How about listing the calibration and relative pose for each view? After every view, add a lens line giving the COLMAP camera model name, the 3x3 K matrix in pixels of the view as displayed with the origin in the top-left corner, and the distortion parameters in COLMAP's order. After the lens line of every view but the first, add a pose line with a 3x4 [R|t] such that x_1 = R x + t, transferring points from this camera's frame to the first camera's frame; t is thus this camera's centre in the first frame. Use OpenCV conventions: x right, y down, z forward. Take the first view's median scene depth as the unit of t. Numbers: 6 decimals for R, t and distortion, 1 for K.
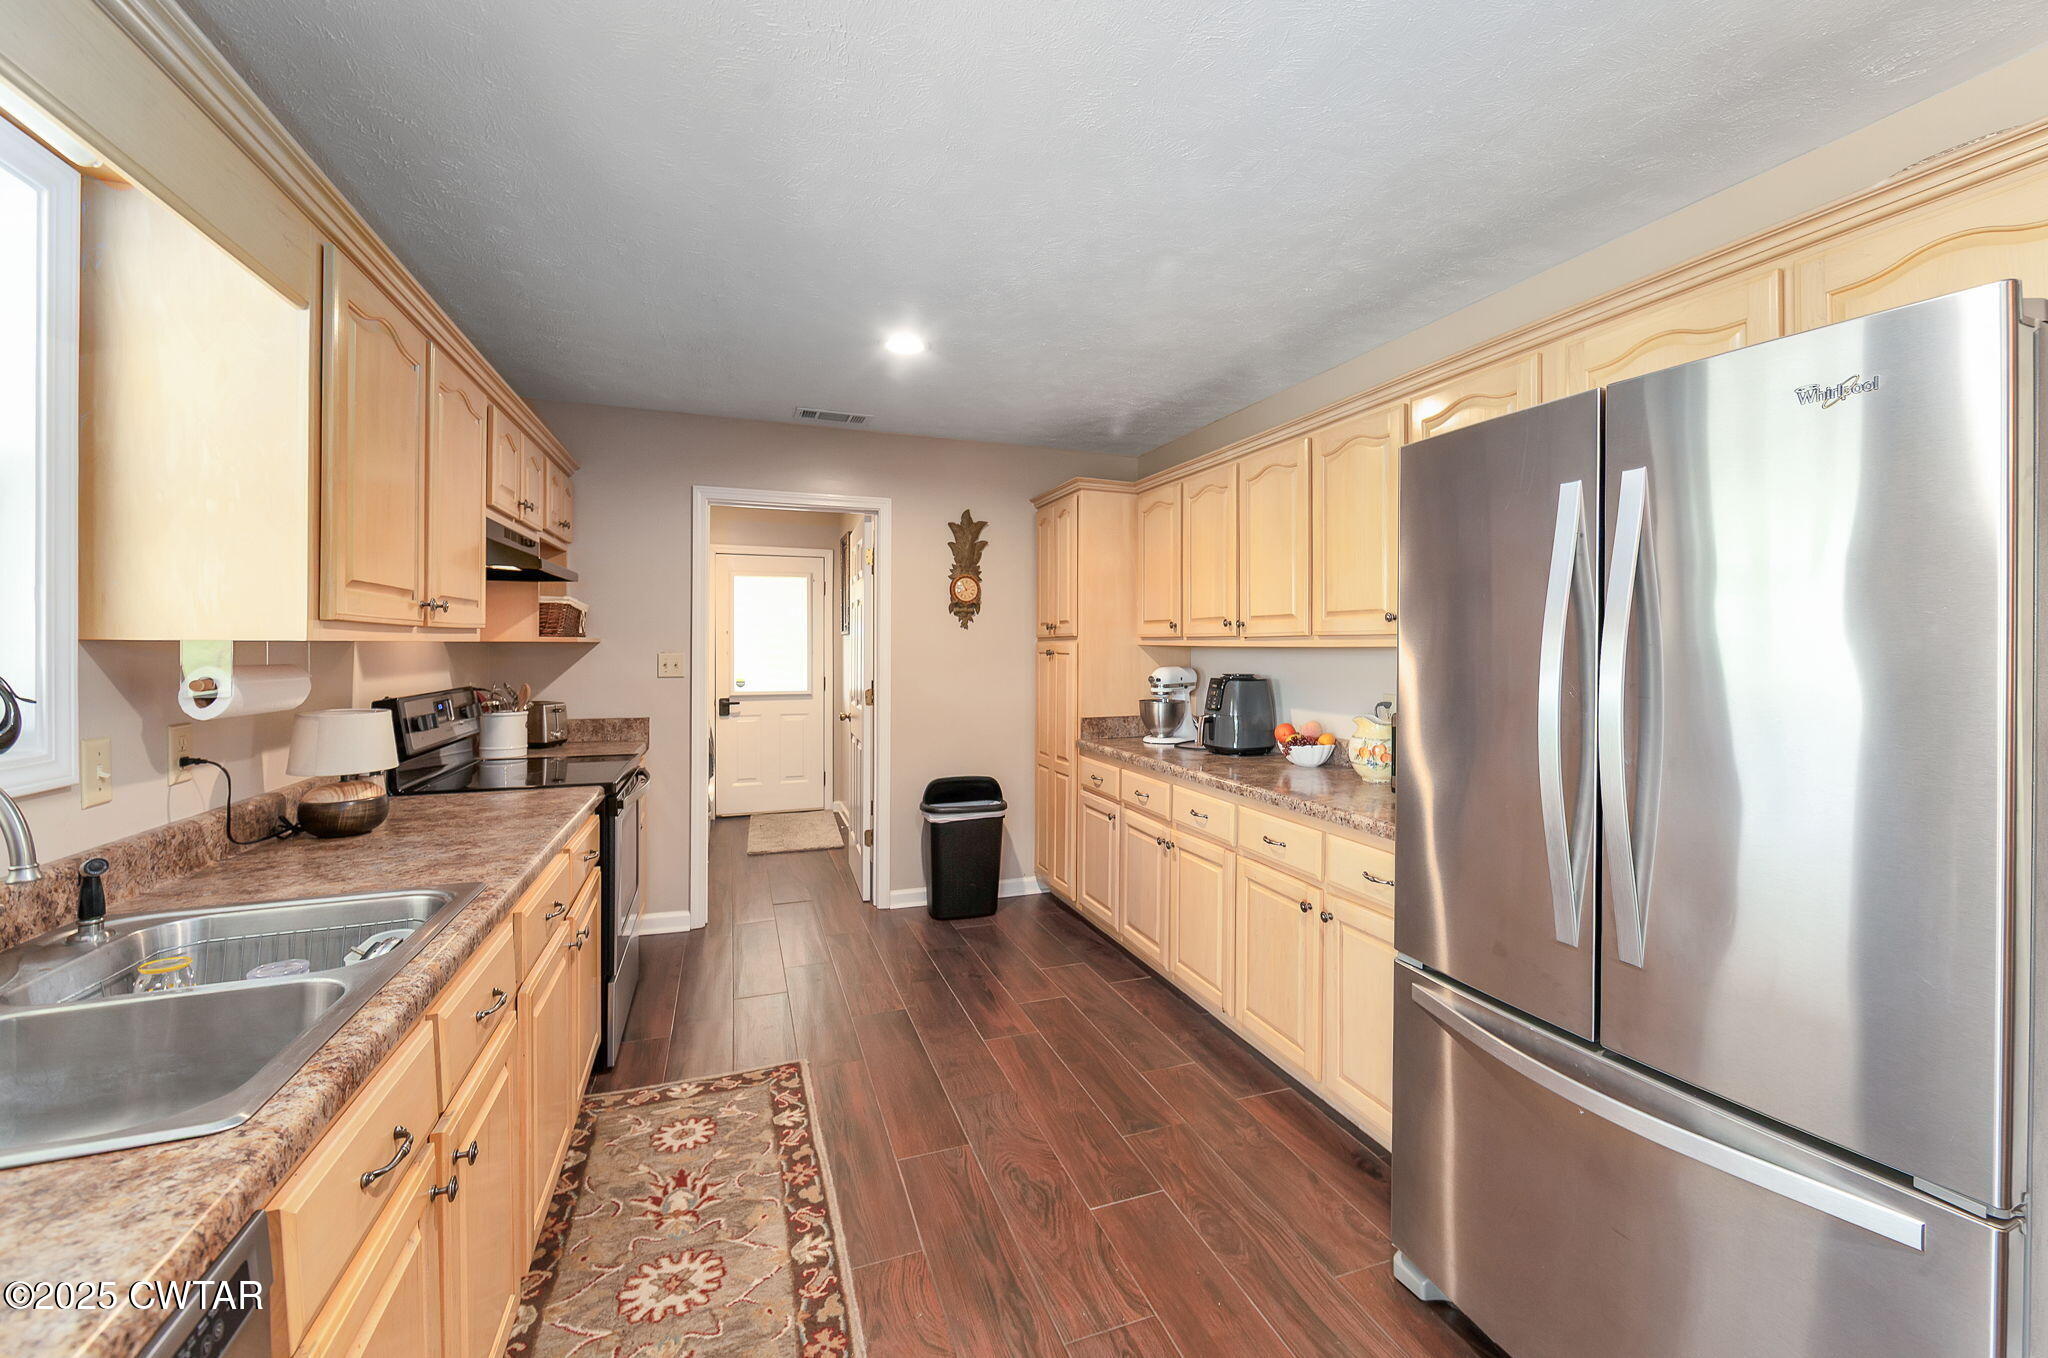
lens RADIAL K [[824.7, 0, 1042.6], [0, 824.7, 651.3], [0, 0, 1]] dist [-0.004373, -0.000469]
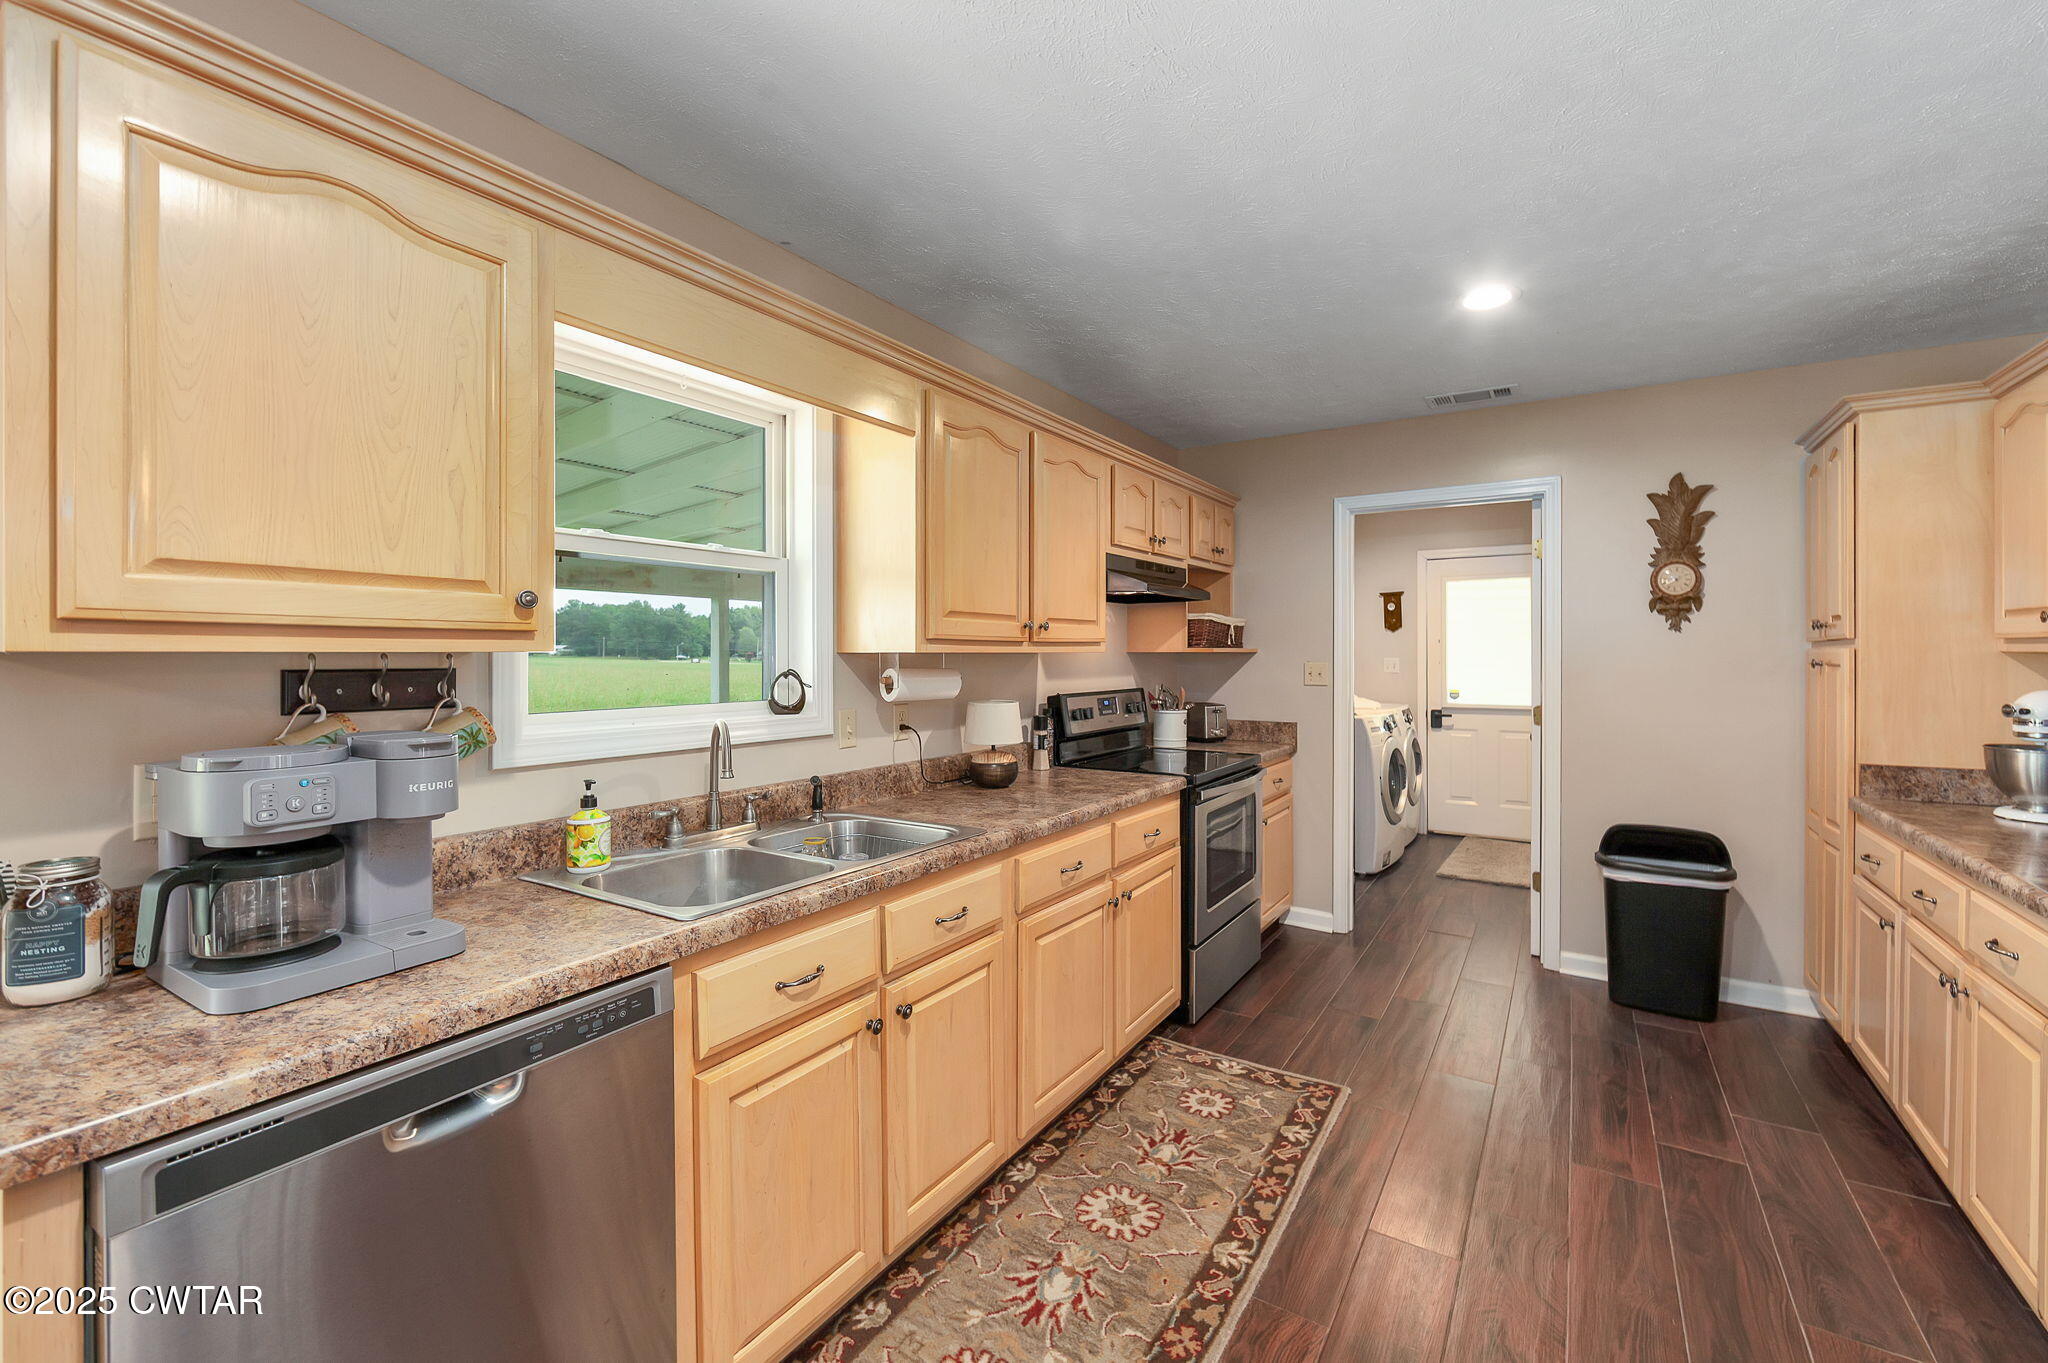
lens RADIAL K [[824.7, 0, 1051.2], [0, 824.7, 664.1], [0, 0, 1]] dist [-0.004373, -0.000469]
pose [[0.602707, 0.005108, -0.797947, 0.281977], [-0.002439, 0.999987, 0.004559, 0.000563], [0.797959, -0.000801, 0.602711, 0.161225]]
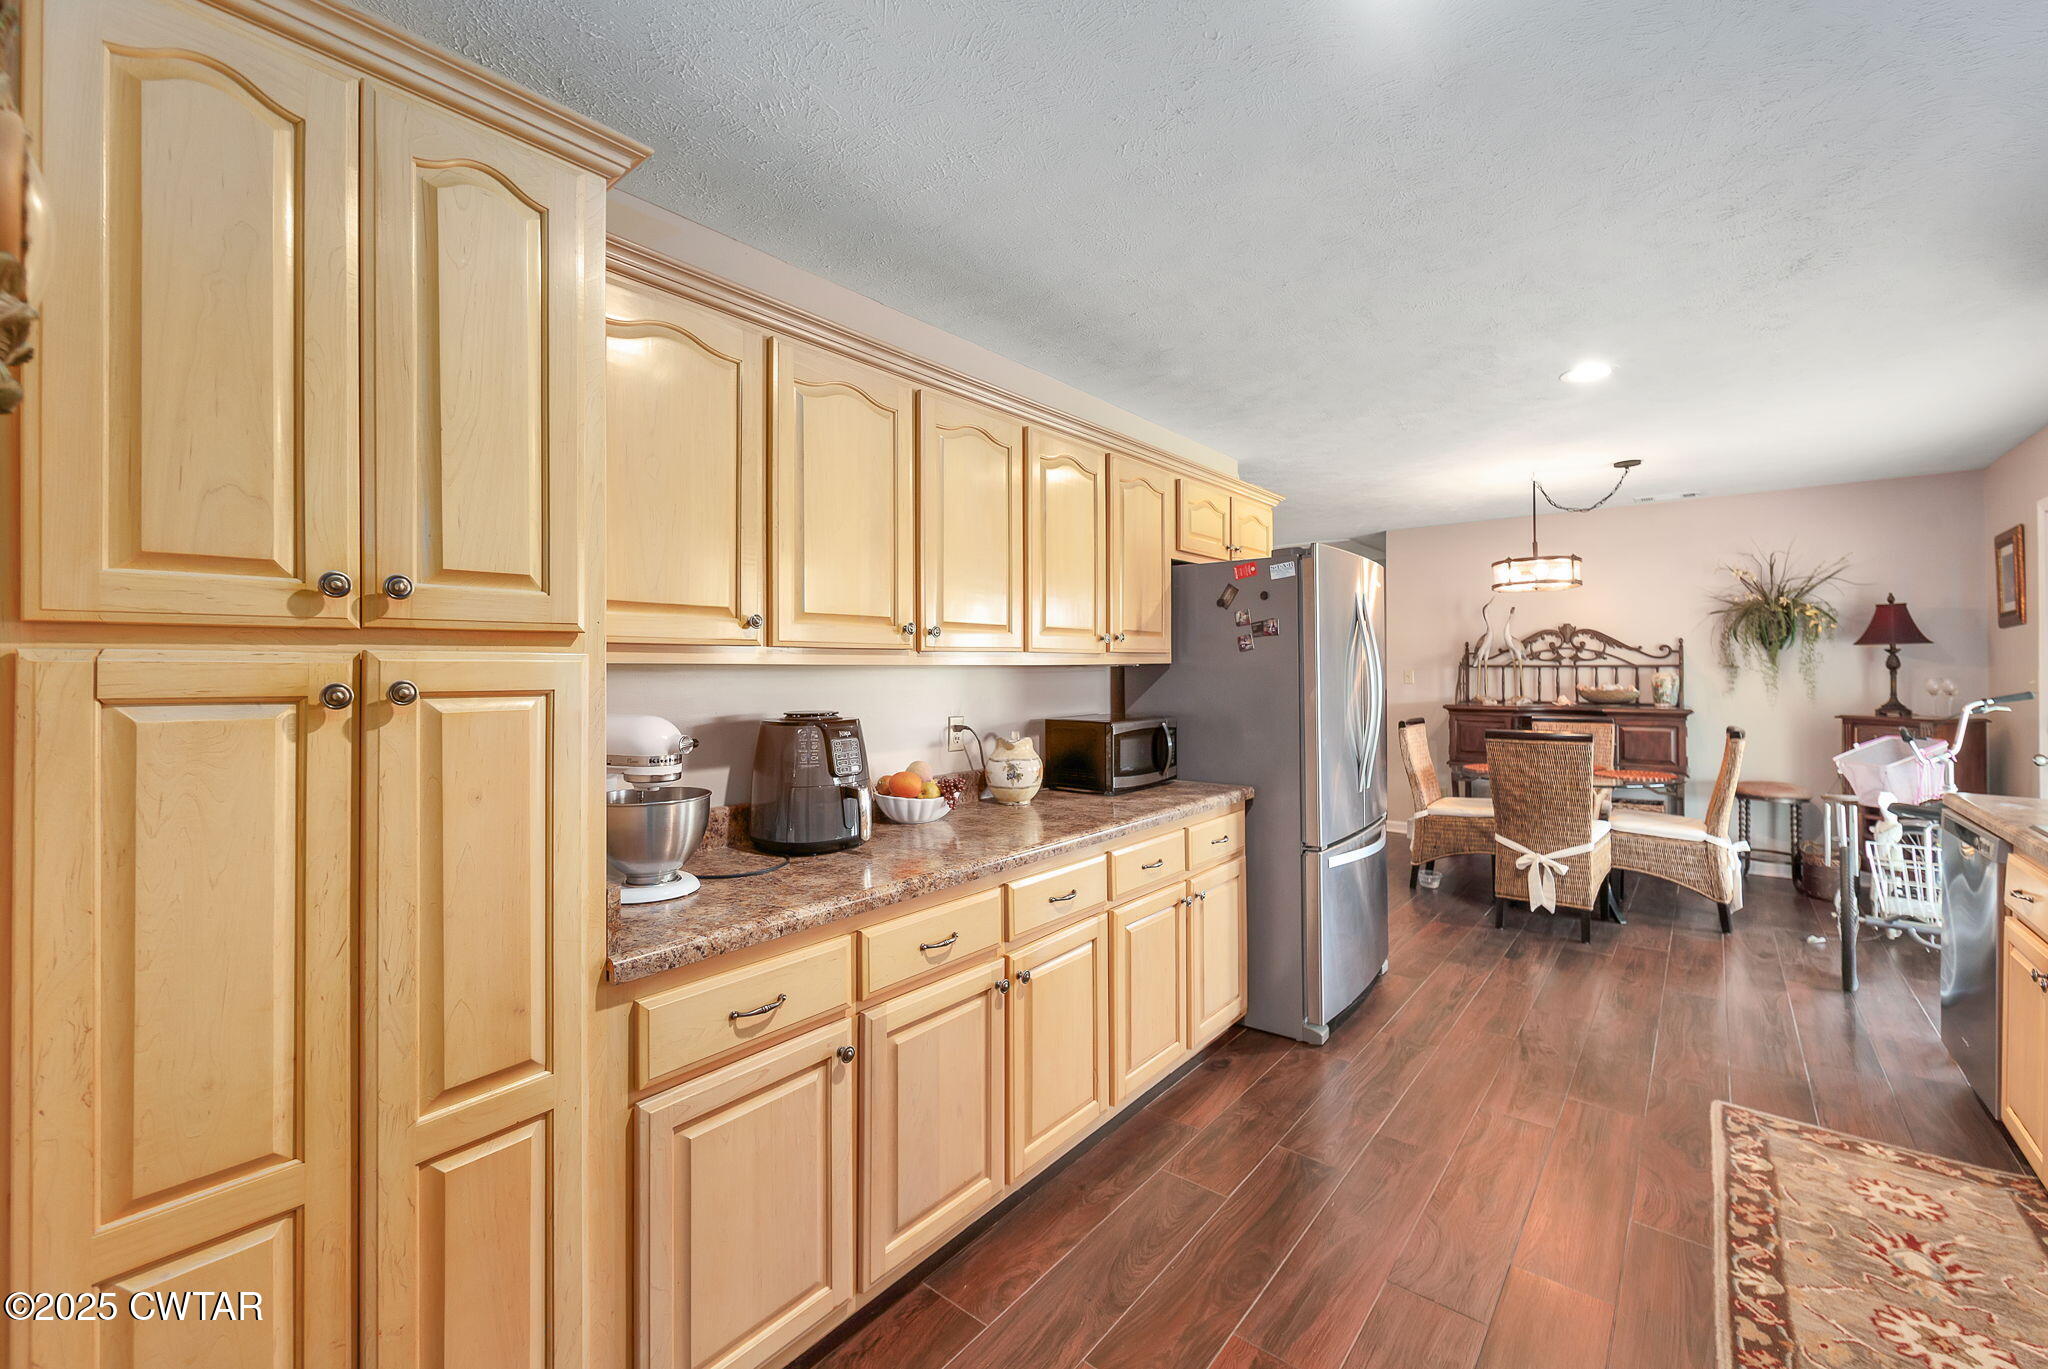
lens RADIAL K [[824.7, 0, 1050.9], [0, 824.7, 659.4], [0, 0, 1]] dist [-0.004373, -0.000469]
pose [[-0.511094, 0.008960, 0.859478, -0.509859], [0.010122, 0.999939, -0.004405, -0.010074], [-0.859465, 0.006448, -0.511154, 1.625008]]
